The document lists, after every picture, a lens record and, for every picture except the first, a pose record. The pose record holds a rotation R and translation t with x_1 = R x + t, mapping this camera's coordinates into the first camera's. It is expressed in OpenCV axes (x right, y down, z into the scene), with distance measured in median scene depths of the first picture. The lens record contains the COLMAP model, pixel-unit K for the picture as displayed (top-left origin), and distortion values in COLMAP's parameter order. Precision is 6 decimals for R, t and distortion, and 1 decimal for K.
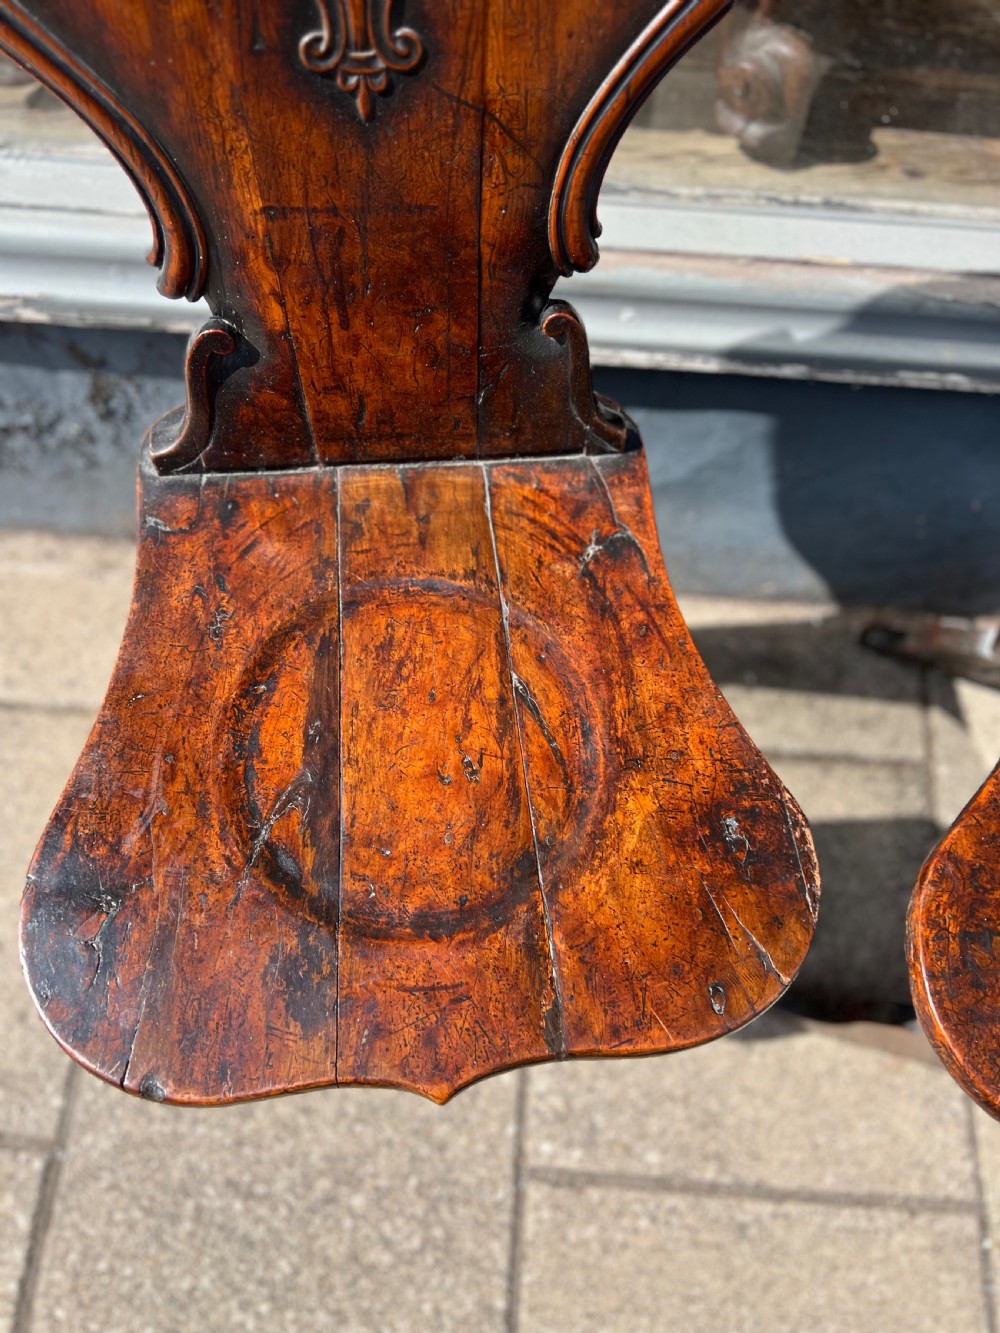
lens RADIAL K [[1012.0, 0, 483.8], [0, 1012.0, 695.7], [0, 0, 1]] dist [0.054031, -0.065030]
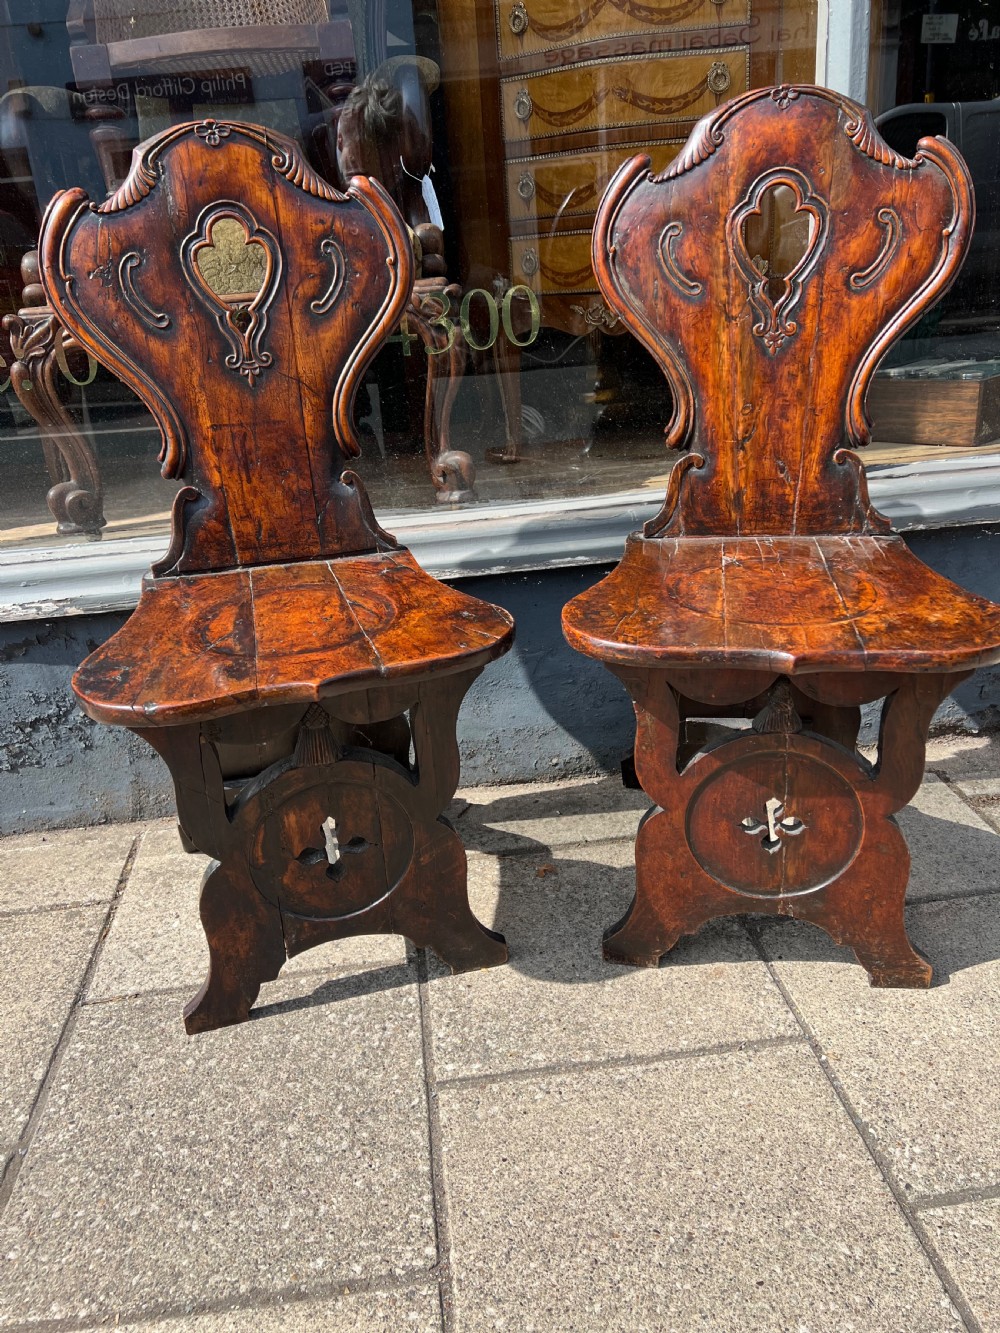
lens RADIAL K [[1012.0, 0, 496.4], [0, 1012.0, 680.4], [0, 0, 1]] dist [0.054031, -0.065030]
pose [[0.980346, -0.141448, 0.137525, 0.017336], [0.197283, 0.704692, -0.681534, 1.137342], [-0.000511, 0.695270, 0.718748, -0.199611]]
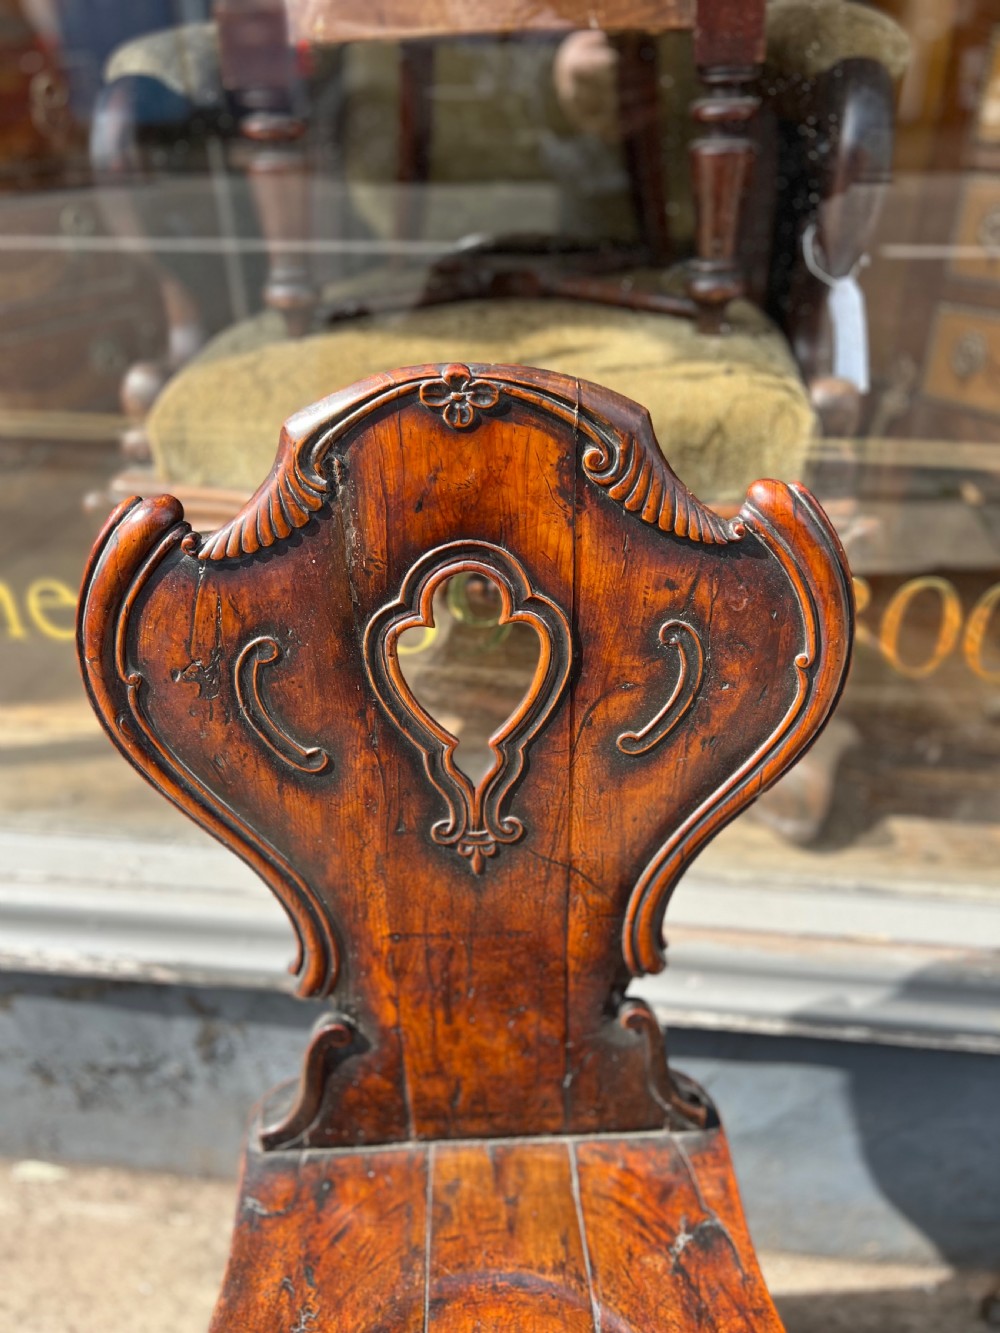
lens RADIAL K [[1012.0, 0, 500.4], [0, 1012.0, 668.3], [0, 0, 1]] dist [0.054031, -0.065030]
pose [[0.998937, -0.008739, -0.045271, -0.017231], [-0.016996, 0.842938, -0.537743, -0.062263], [0.042860, 0.537940, 0.841893, -0.128269]]
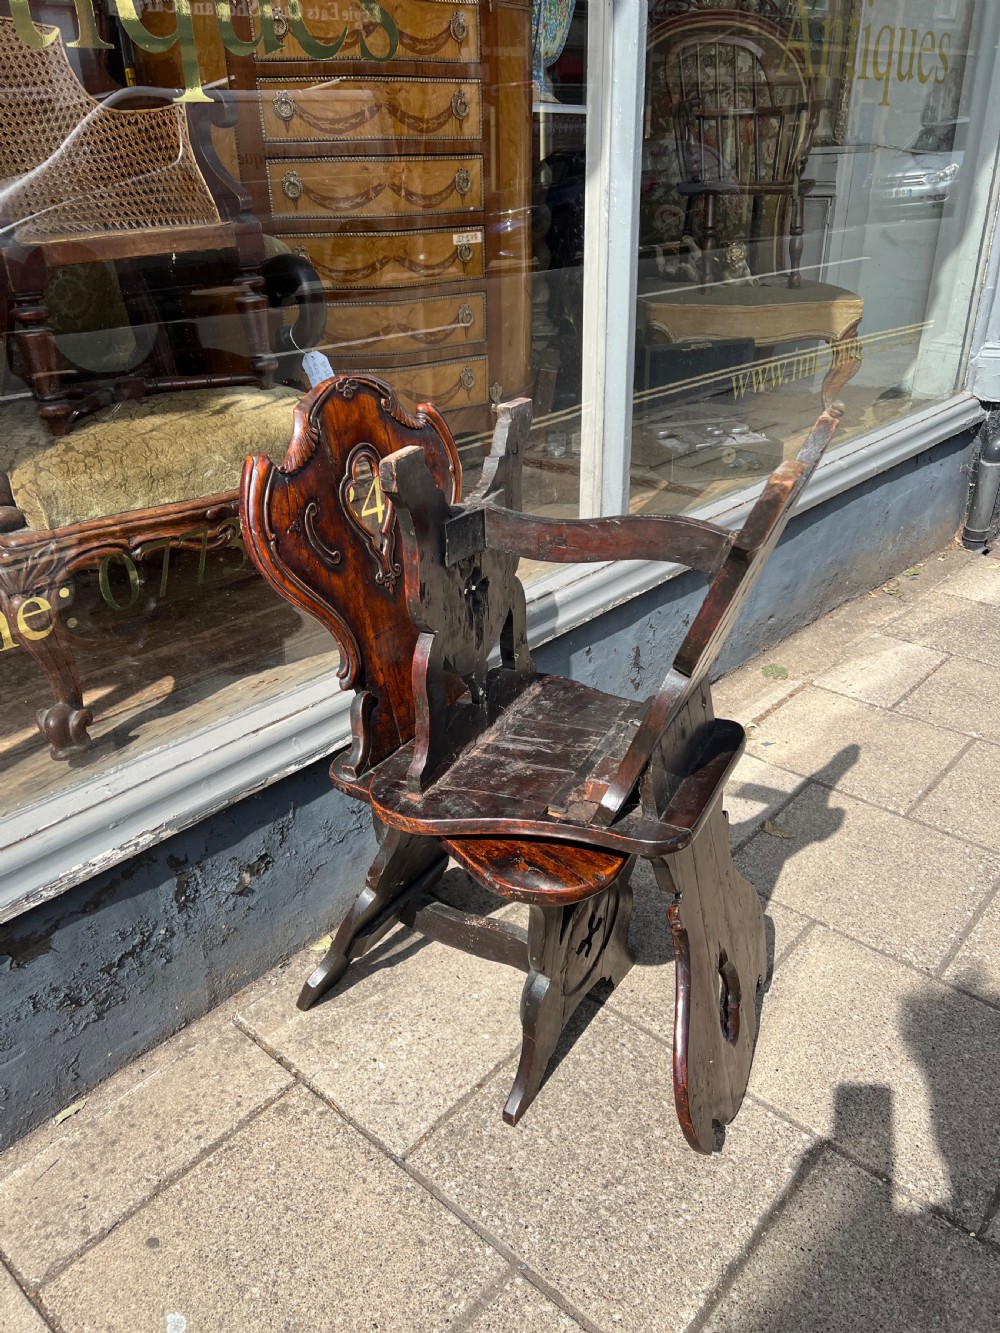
lens RADIAL K [[1012.0, 0, 494.8], [0, 1012.0, 678.1], [0, 0, 1]] dist [0.054031, -0.065030]
pose [[0.607614, -0.385421, 0.694447, -1.293614], [0.735851, 0.602217, -0.309608, 0.442937], [-0.298878, 0.699132, 0.649528, -0.511745]]
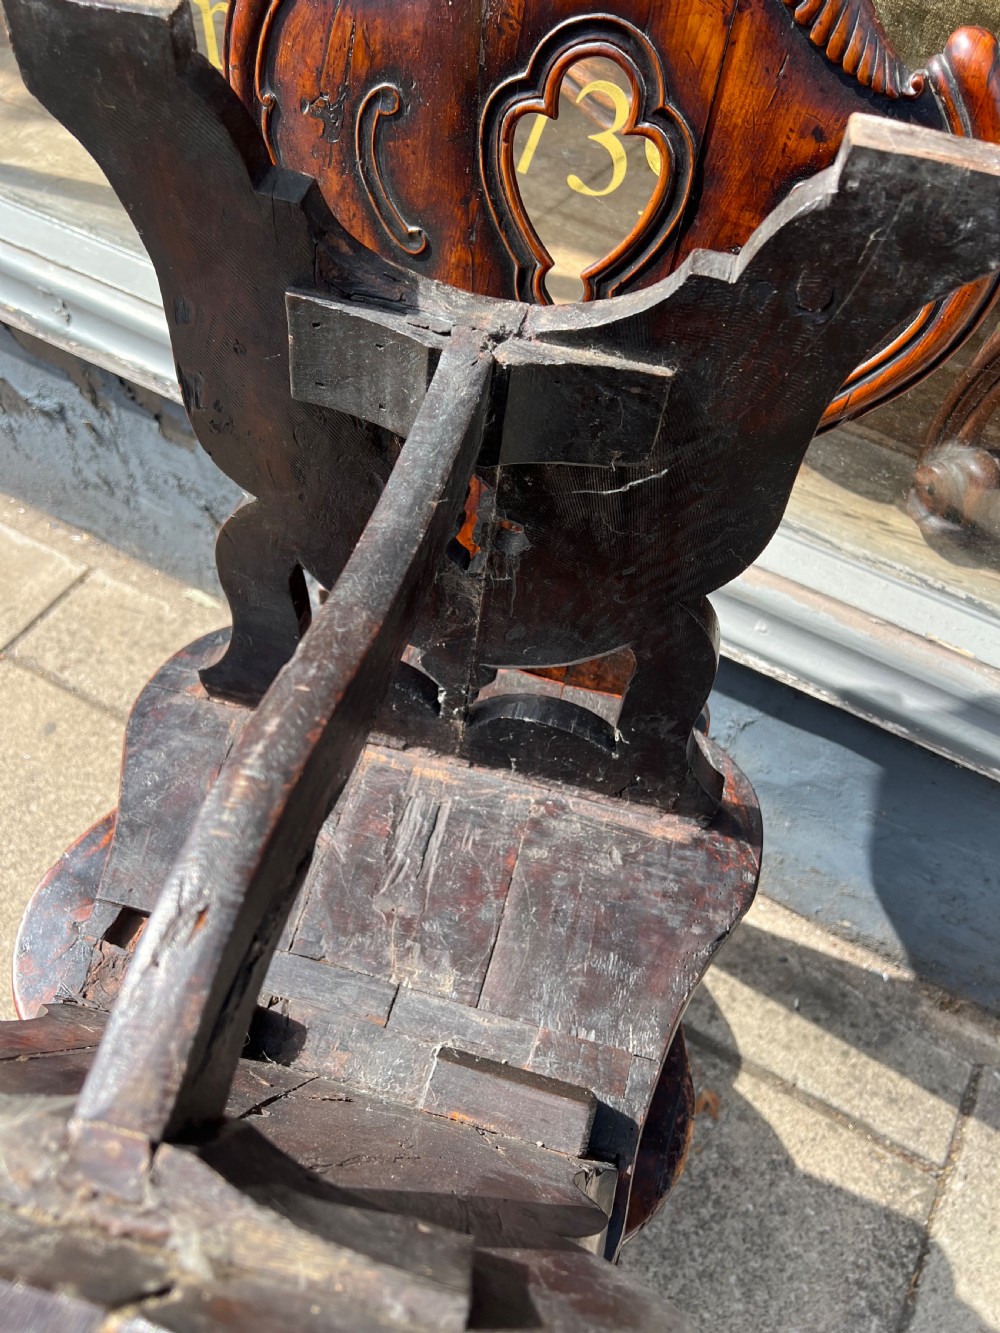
lens RADIAL K [[1012.0, 0, 486.8], [0, 1012.0, 682.5], [0, 0, 1]] dist [0.054031, -0.065030]
pose [[0.899157, 0.369055, -0.235189, 0.158865], [-0.411477, 0.895949, -0.167218, -0.007432], [0.149005, 0.247131, 0.957457, -0.102628]]
